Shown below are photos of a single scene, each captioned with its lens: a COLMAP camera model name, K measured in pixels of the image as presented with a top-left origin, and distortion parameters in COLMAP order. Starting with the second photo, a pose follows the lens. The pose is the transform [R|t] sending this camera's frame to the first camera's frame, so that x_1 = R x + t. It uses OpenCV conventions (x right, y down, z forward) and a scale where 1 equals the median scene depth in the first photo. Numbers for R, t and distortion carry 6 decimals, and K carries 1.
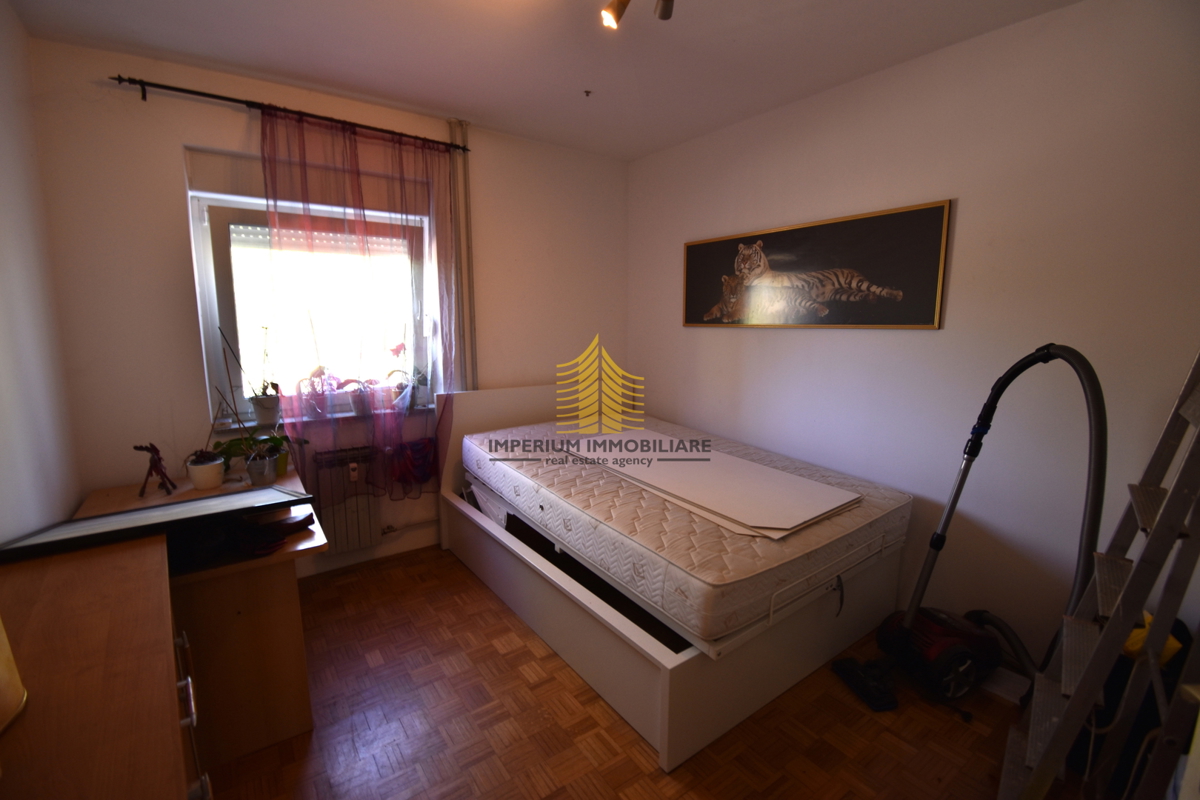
lens RADIAL K [[528.9, 0, 621.3], [0, 528.9, 398.3], [0, 0, 1]] dist [0.008587, -0.013189]
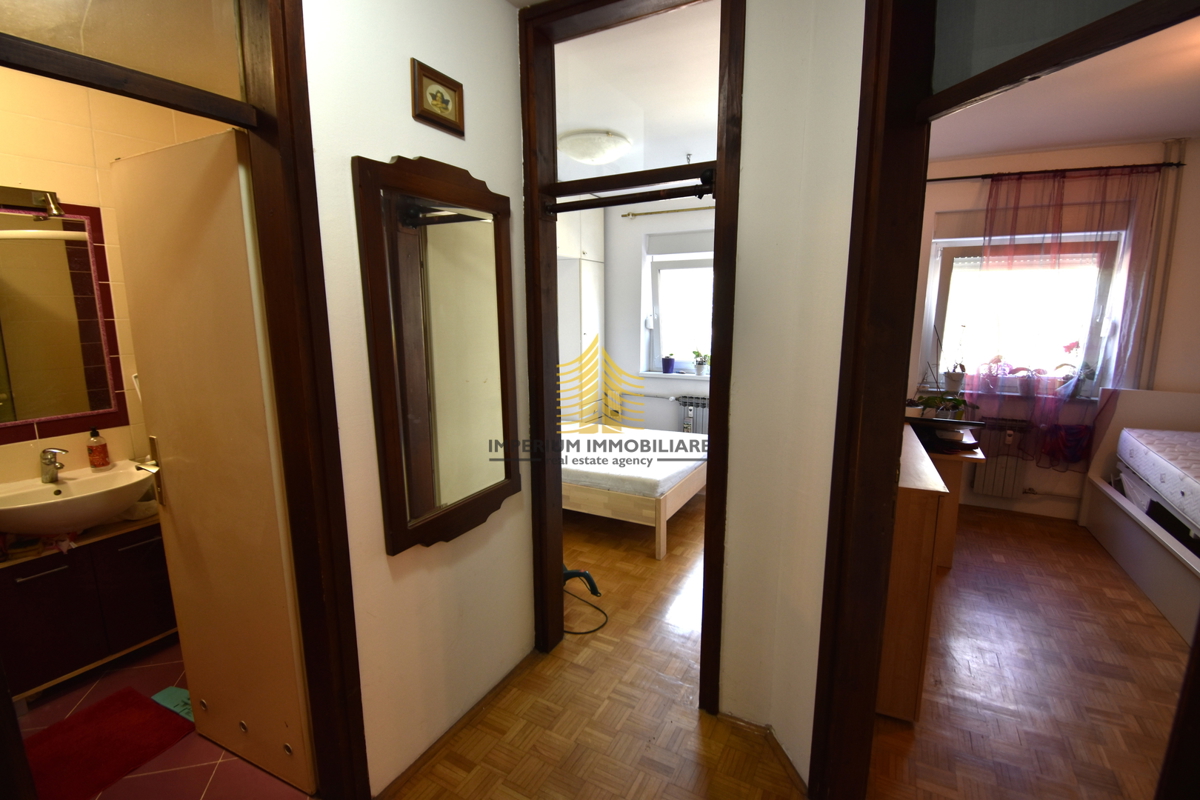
lens RADIAL K [[528.9, 0, 621.3], [0, 528.9, 398.3], [0, 0, 1]] dist [0.008587, -0.013189]
pose [[0.428180, 0.145797, -0.891855, 0.232681], [-0.140283, 0.985660, 0.093782, 0.055579], [0.892739, 0.084957, 0.442492, -0.436220]]
